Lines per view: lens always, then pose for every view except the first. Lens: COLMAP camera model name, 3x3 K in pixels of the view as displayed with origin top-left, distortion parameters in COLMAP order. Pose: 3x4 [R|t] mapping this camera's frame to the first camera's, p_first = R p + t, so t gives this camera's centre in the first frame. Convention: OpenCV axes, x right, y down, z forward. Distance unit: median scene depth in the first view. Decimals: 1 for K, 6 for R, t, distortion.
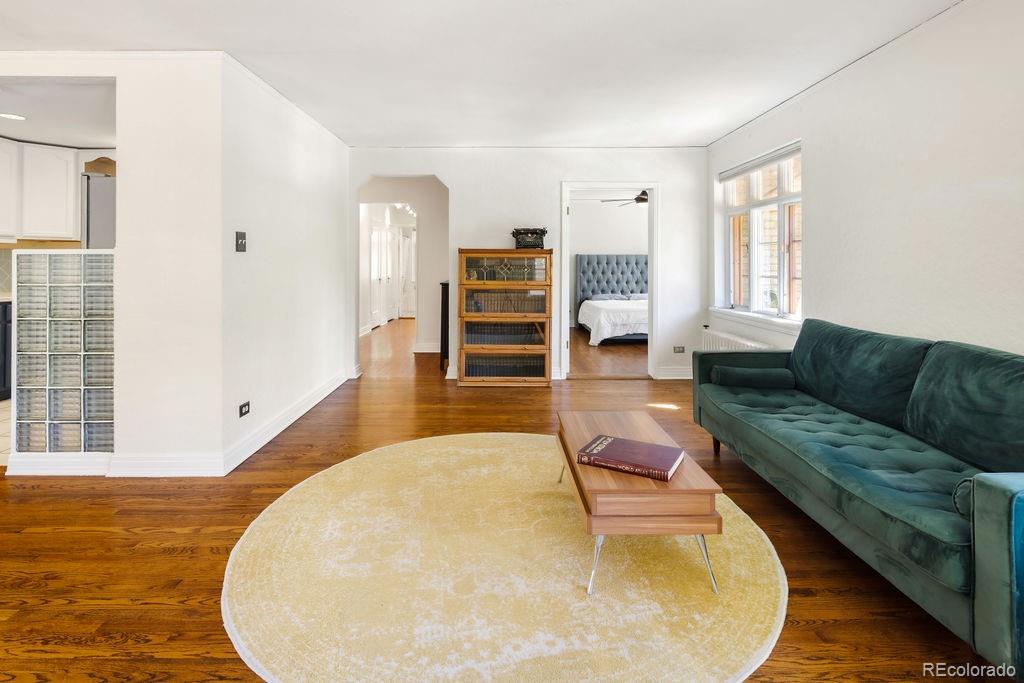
lens RADIAL K [[511.8, 0, 509.3], [0, 511.8, 254.1], [0, 0, 1]] dist [0.000697, -0.000723]
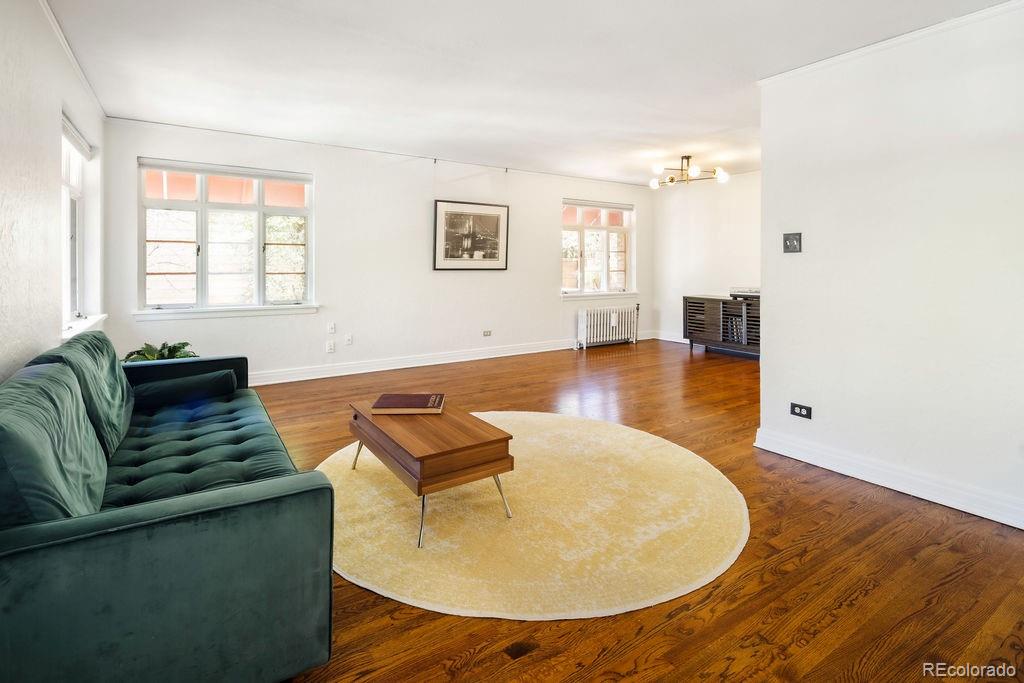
lens RADIAL K [[497.5, 0, 506.9], [0, 497.5, 262.9], [0, 0, 1]] dist [0.001000, -0.002143]
pose [[-0.845459, -0.007259, -0.533990, 0.515855], [0.004512, 0.999775, -0.020735, 0.035444], [0.534021, -0.019940, -0.845236, 1.617137]]
